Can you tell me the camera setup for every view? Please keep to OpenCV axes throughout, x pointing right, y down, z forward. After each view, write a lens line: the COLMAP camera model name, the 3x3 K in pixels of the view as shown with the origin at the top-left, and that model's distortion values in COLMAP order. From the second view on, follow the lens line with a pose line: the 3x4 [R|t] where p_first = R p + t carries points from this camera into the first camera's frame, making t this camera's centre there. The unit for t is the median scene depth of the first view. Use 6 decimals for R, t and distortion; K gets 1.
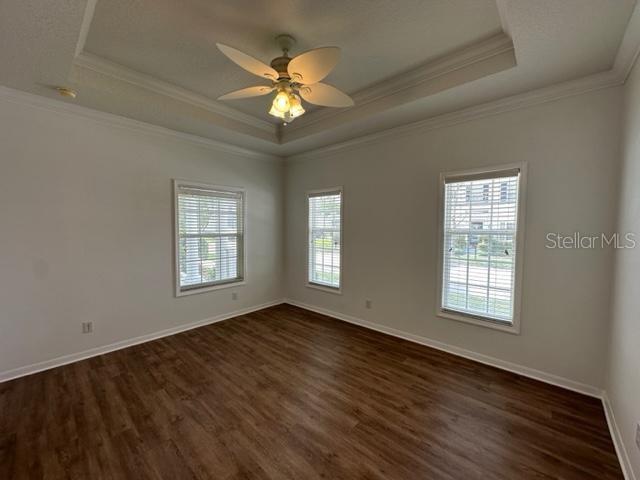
lens RADIAL K [[254.7, 0, 320.0], [0, 254.7, 238.4], [0, 0, 1]] dist [-0.001150, -0.000640]
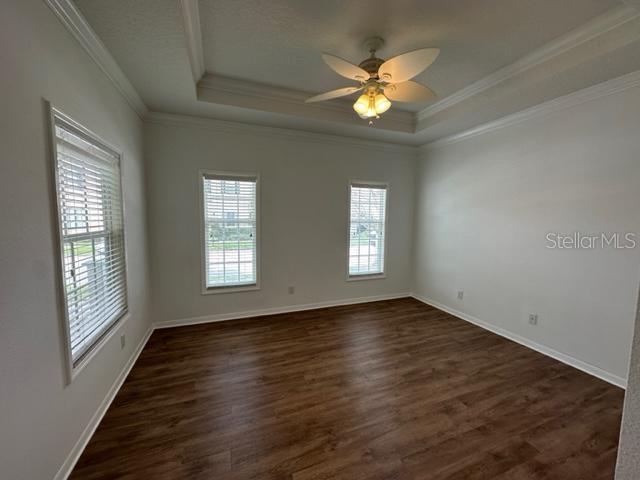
lens RADIAL K [[254.7, 0, 320.0], [0, 254.7, 238.4], [0, 0, 1]] dist [-0.001150, -0.000640]
pose [[0.452882, -0.075558, 0.888363, -0.831423], [0.028657, 0.997121, 0.070199, -0.036956], [-0.891110, -0.006334, 0.453743, 0.484642]]
